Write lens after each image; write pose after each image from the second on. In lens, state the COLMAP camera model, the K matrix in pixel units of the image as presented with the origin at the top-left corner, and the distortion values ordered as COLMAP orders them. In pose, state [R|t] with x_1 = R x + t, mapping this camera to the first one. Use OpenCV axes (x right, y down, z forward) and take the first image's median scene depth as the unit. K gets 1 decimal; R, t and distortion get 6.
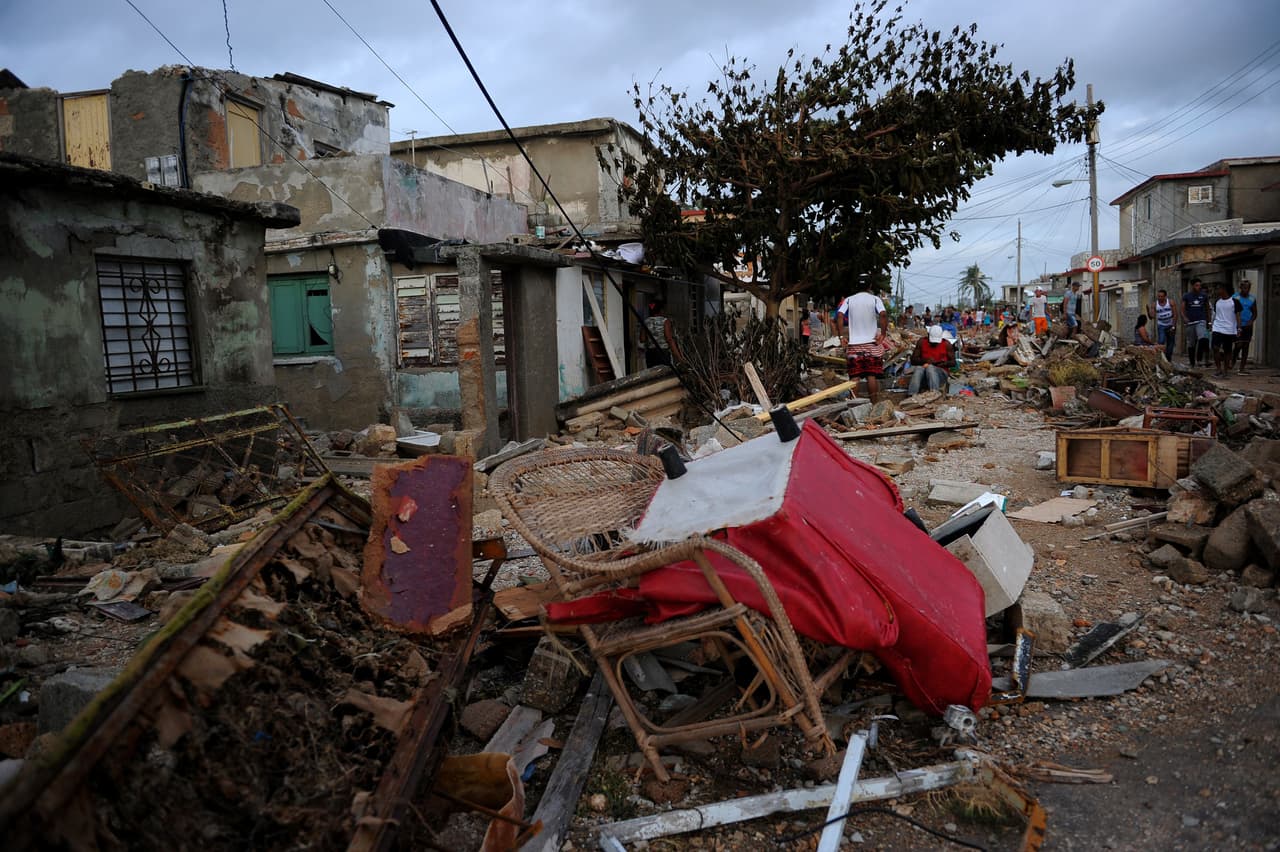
lens RADIAL K [[964.2, 0, 640.0], [0, 964.2, 426.0], [0, 0, 1]] dist [-0.047886, -0.000730]
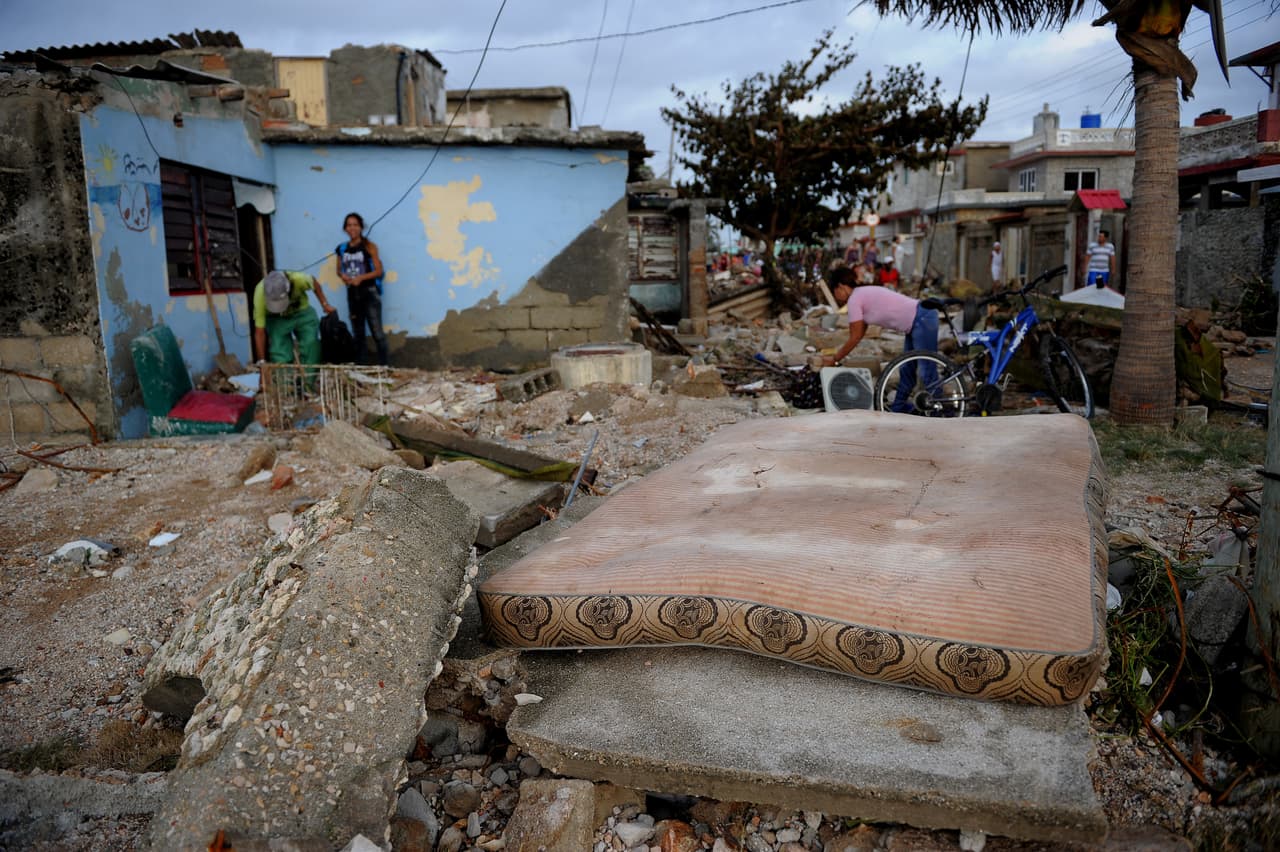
lens RADIAL K [[964.2, 0, 640.0], [0, 964.2, 426.0], [0, 0, 1]] dist [-0.047886, -0.000730]
pose [[0.951910, -0.032201, 0.304680, -0.565352], [0.014900, 0.998150, 0.058941, 0.064922], [-0.306015, -0.051567, 0.950629, -0.358165]]
